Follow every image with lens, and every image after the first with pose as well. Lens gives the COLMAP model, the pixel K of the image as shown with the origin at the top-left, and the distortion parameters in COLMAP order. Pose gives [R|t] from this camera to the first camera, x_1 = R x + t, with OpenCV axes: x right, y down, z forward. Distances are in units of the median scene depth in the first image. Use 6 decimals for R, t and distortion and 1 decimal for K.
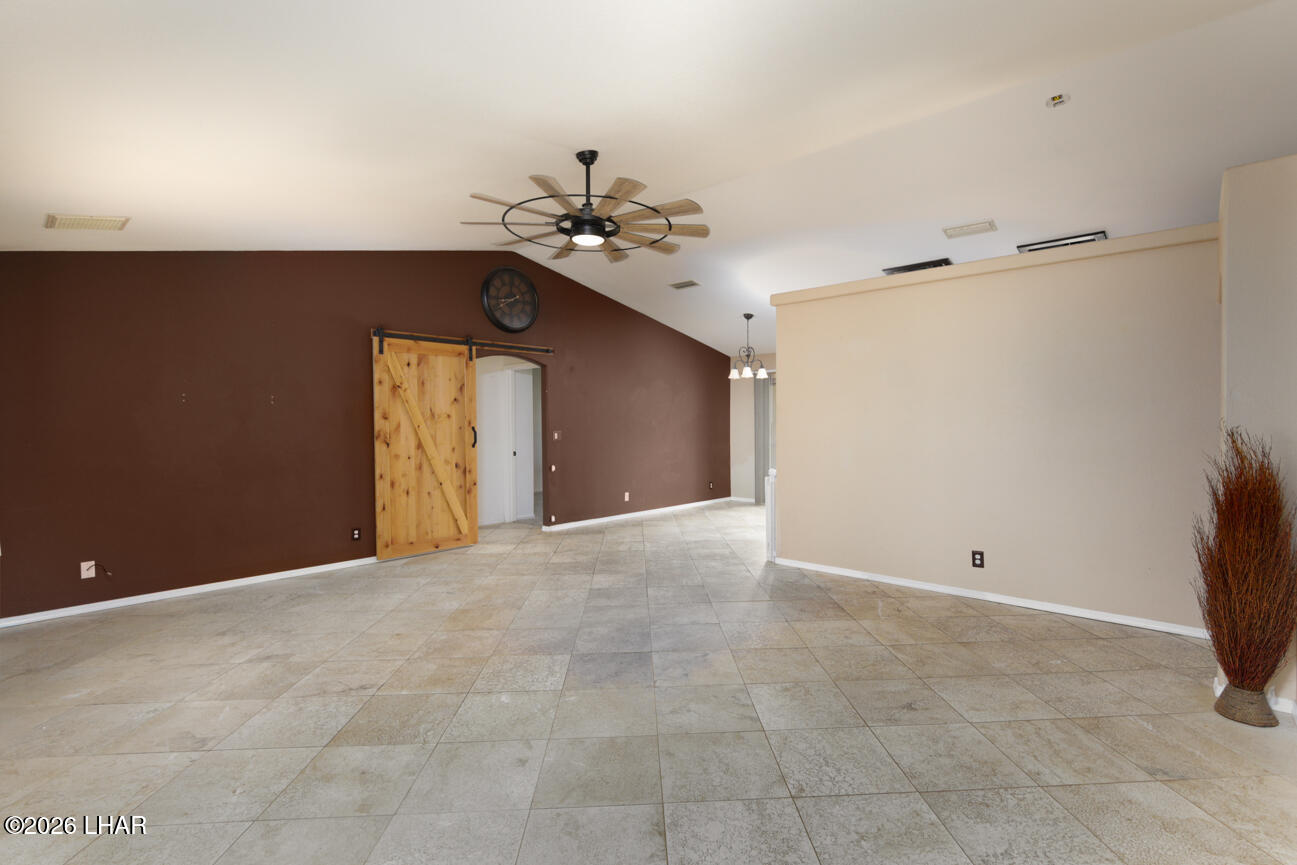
lens RADIAL K [[596.8, 0, 645.4], [0, 596.8, 431.3], [0, 0, 1]] dist [-0.004855, -0.000938]
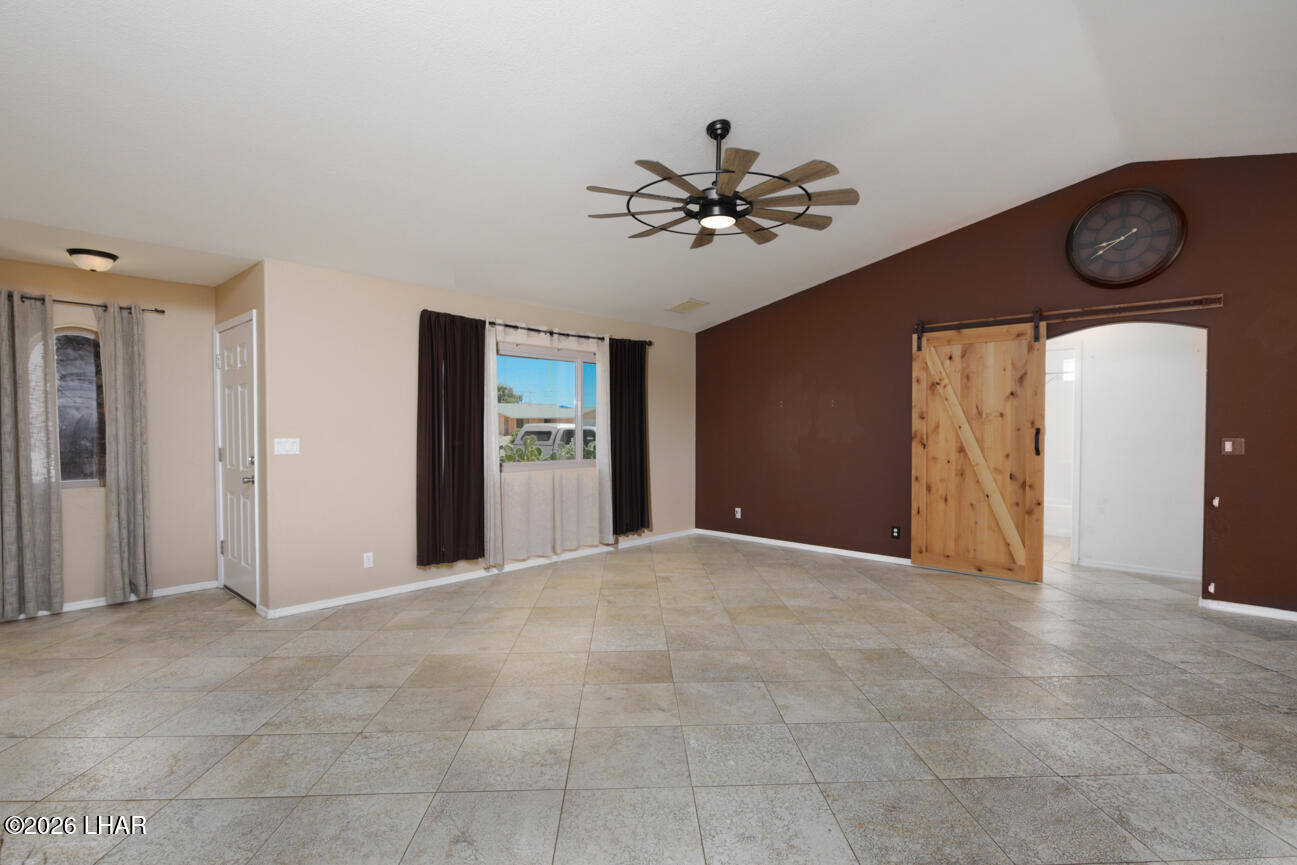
lens RADIAL K [[596.8, 0, 647.4], [0, 596.8, 432.9], [0, 0, 1]] dist [-0.004855, -0.000938]
pose [[0.025797, 0.018631, -0.999494, 0.495117], [-0.016991, 0.999690, 0.018196, -0.007567], [0.999523, 0.016513, 0.026105, 0.524226]]
